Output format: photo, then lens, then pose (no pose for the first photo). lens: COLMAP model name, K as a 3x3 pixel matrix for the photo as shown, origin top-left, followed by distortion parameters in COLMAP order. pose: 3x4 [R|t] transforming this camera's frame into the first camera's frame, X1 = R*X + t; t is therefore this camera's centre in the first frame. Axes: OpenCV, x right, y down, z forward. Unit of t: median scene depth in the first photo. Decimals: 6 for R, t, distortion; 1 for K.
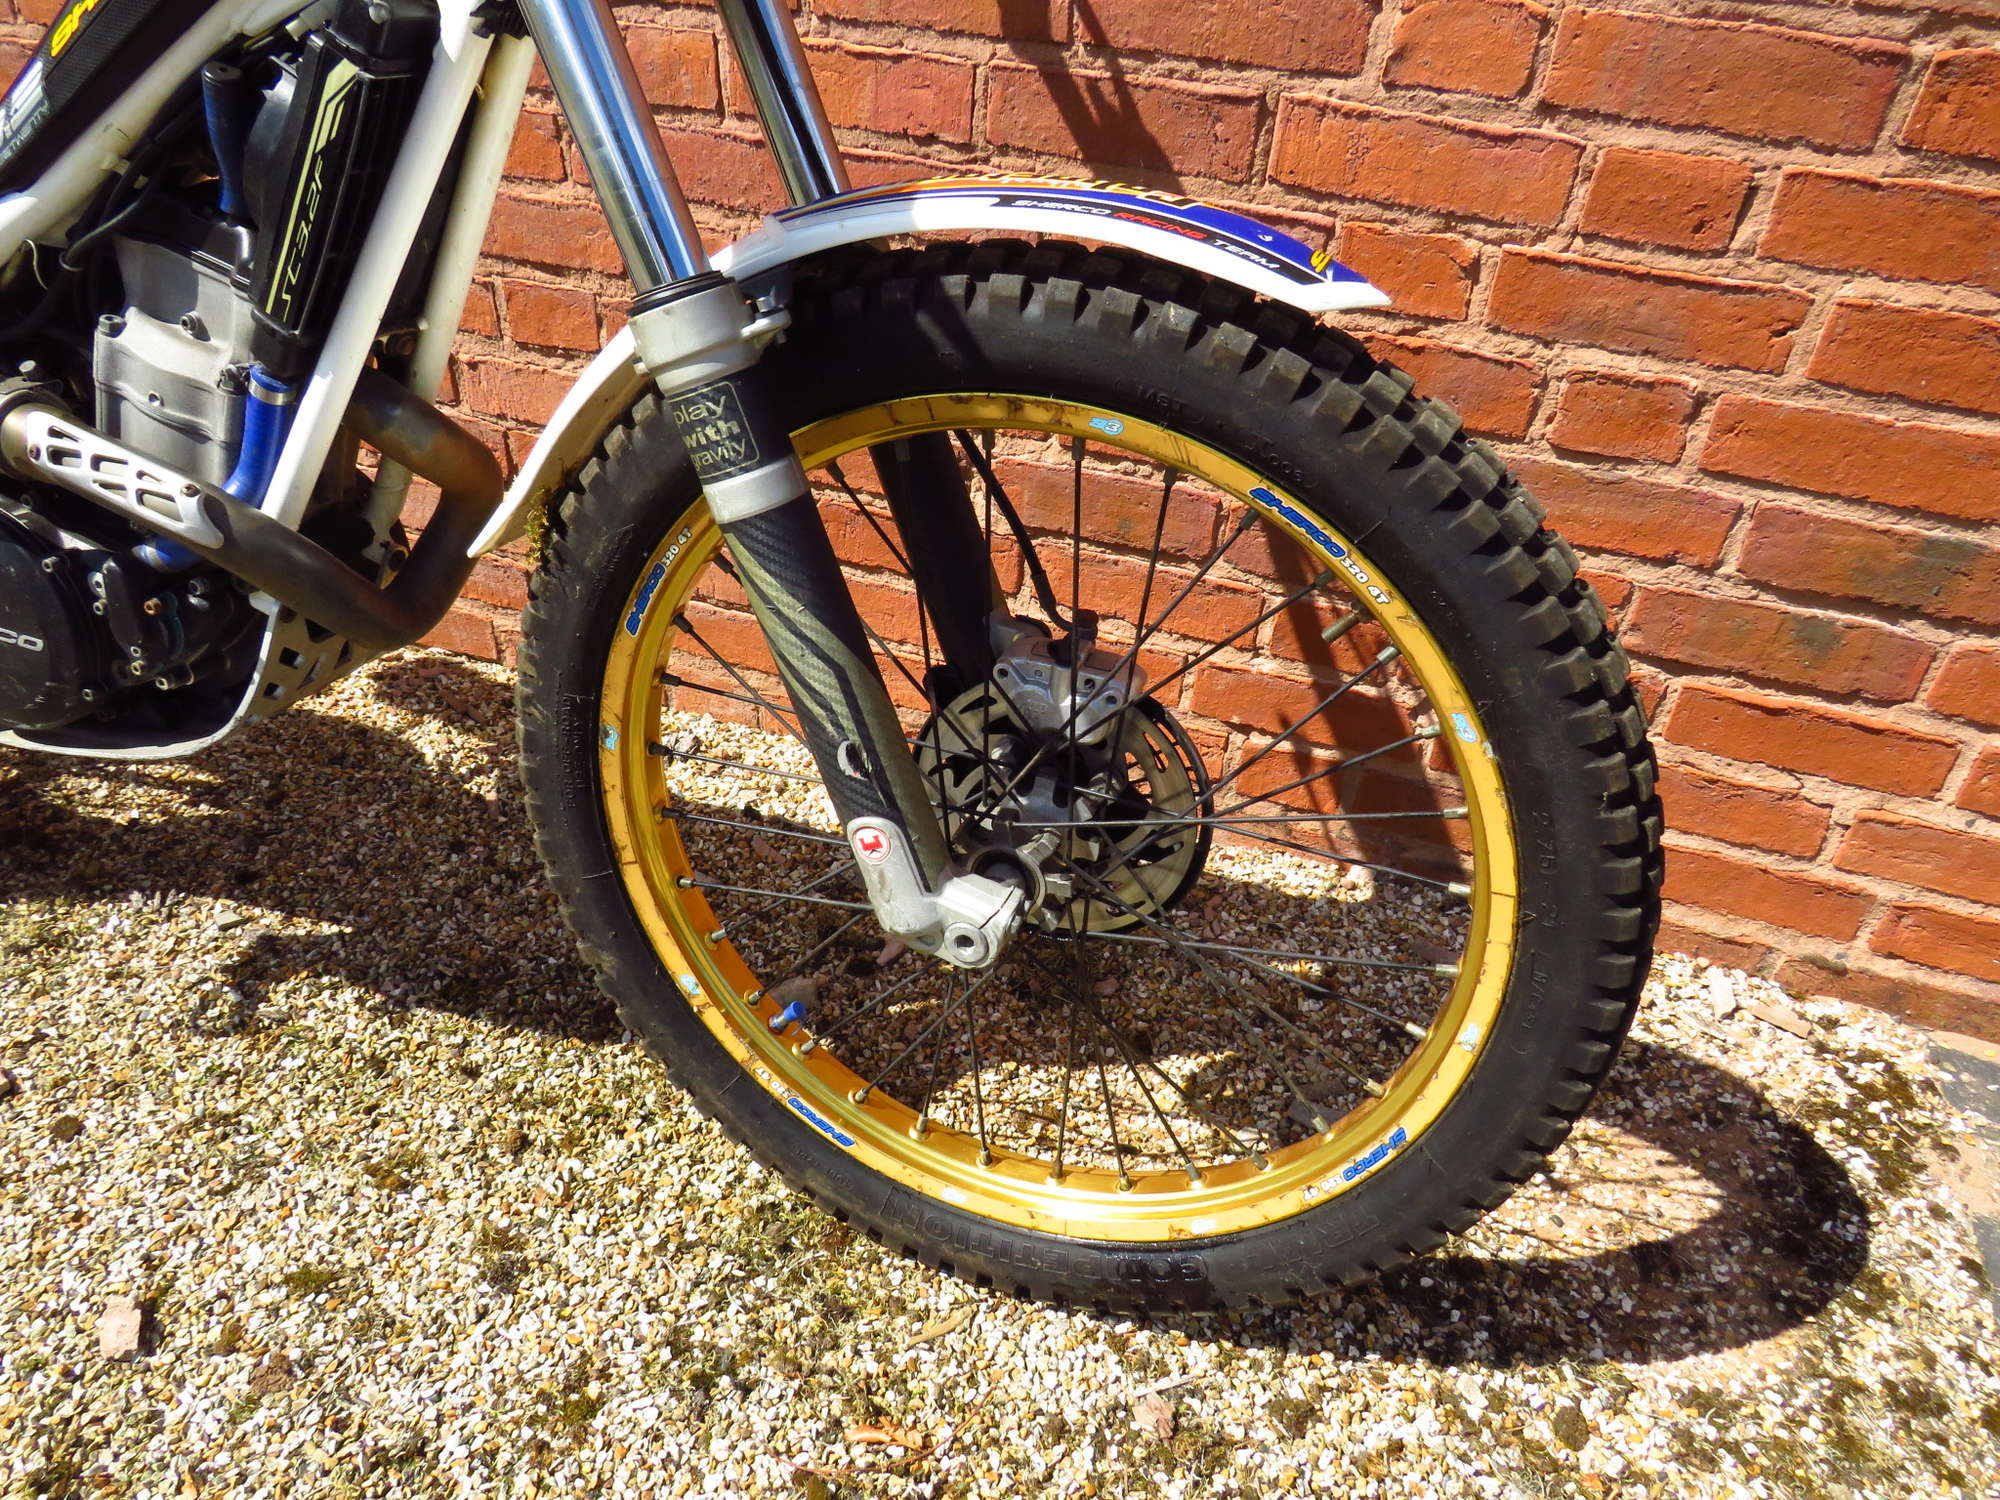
lens RADIAL K [[1407.3, 0, 996.1], [0, 1407.3, 747.6], [0, 0, 1]] dist [-0.024449, -0.003793]
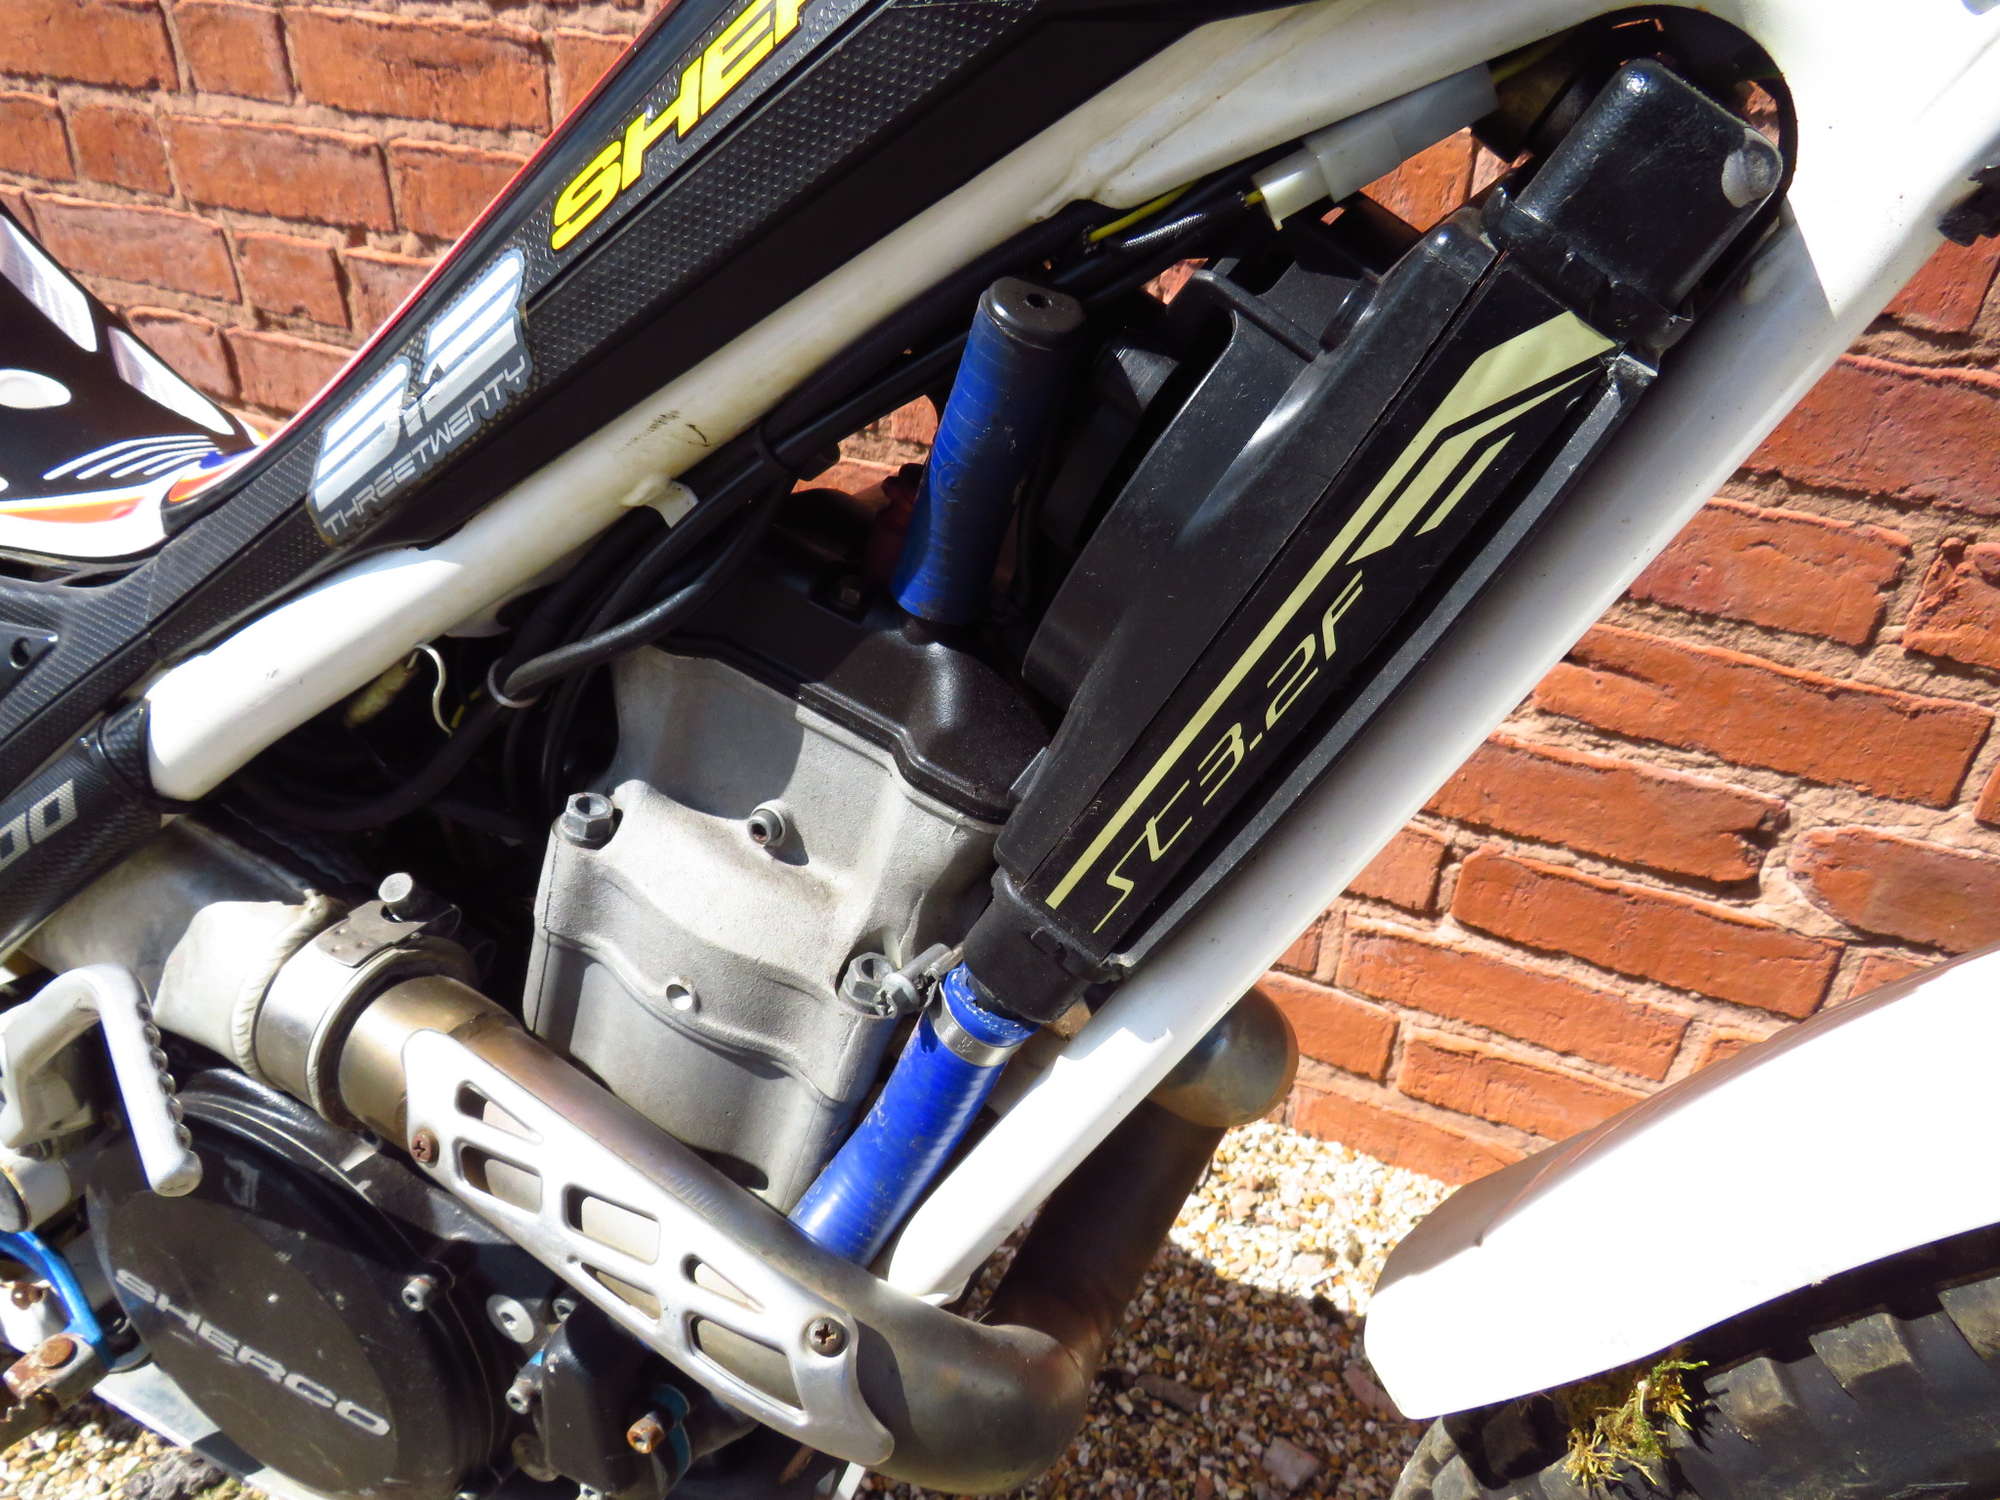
lens RADIAL K [[1407.3, 0, 987.7], [0, 1407.3, 745.4], [0, 0, 1]] dist [-0.024449, -0.003793]
pose [[0.994893, 0.033530, -0.095202, -0.349749], [-0.036465, 0.998907, -0.029256, -0.238668], [0.094117, 0.032578, 0.995028, 0.421925]]
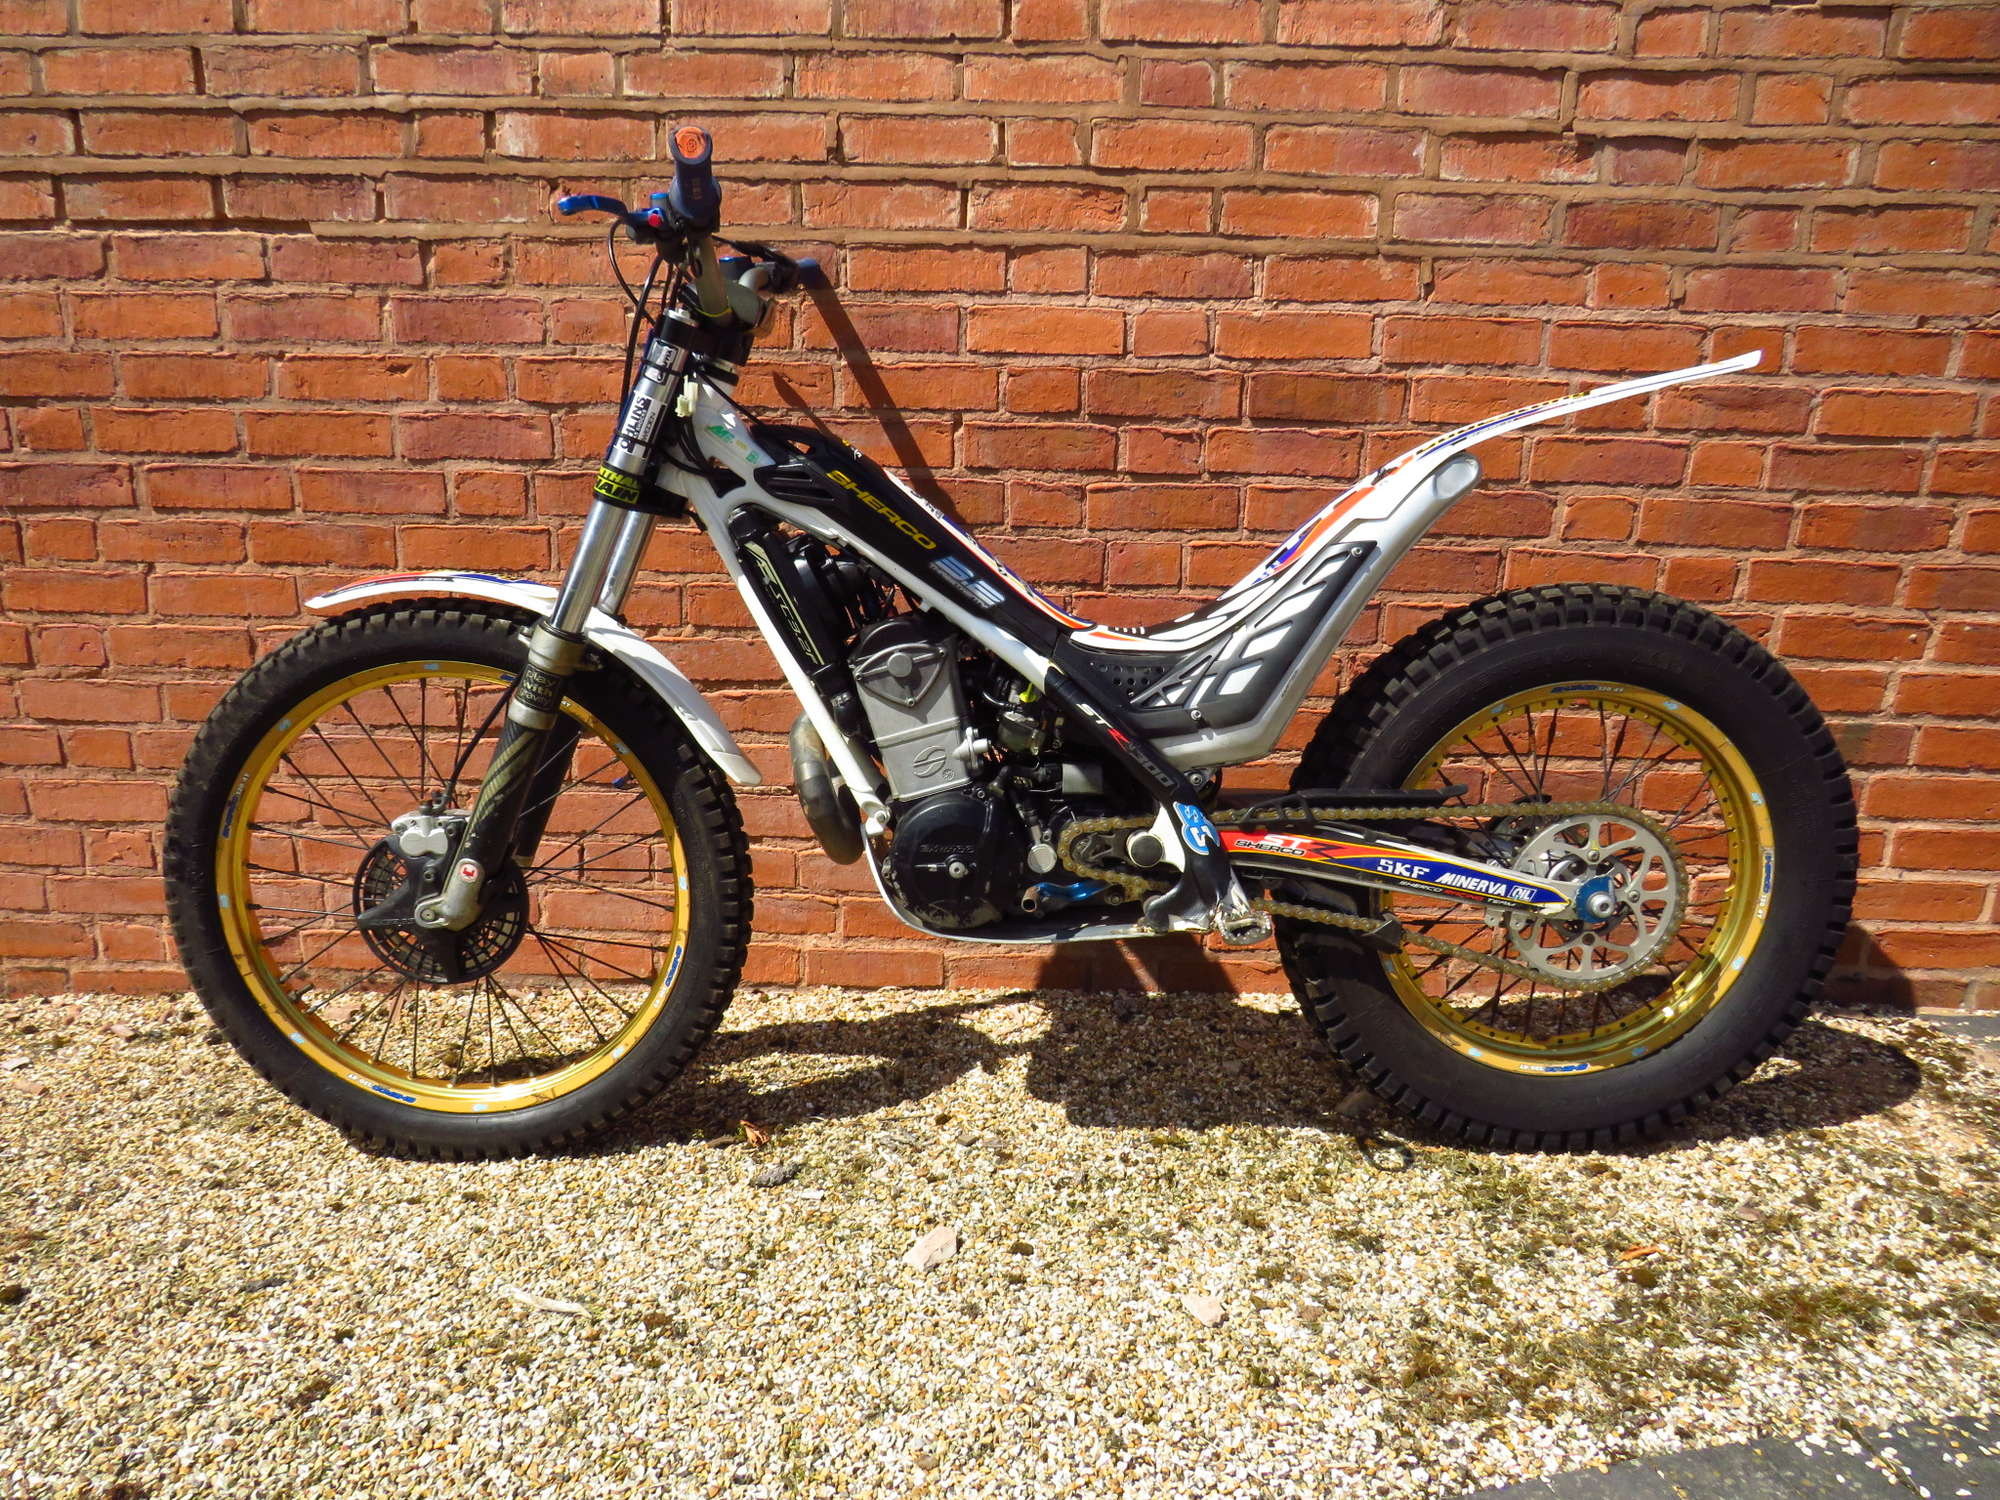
lens RADIAL K [[1407.3, 0, 999.9], [0, 1407.3, 748.9], [0, 0, 1]] dist [-0.024449, -0.003793]
pose [[0.945834, -0.110837, 0.305146, -1.003034], [0.208332, 0.928082, -0.308644, 0.224455], [-0.248991, 0.355498, 0.900902, -0.440127]]
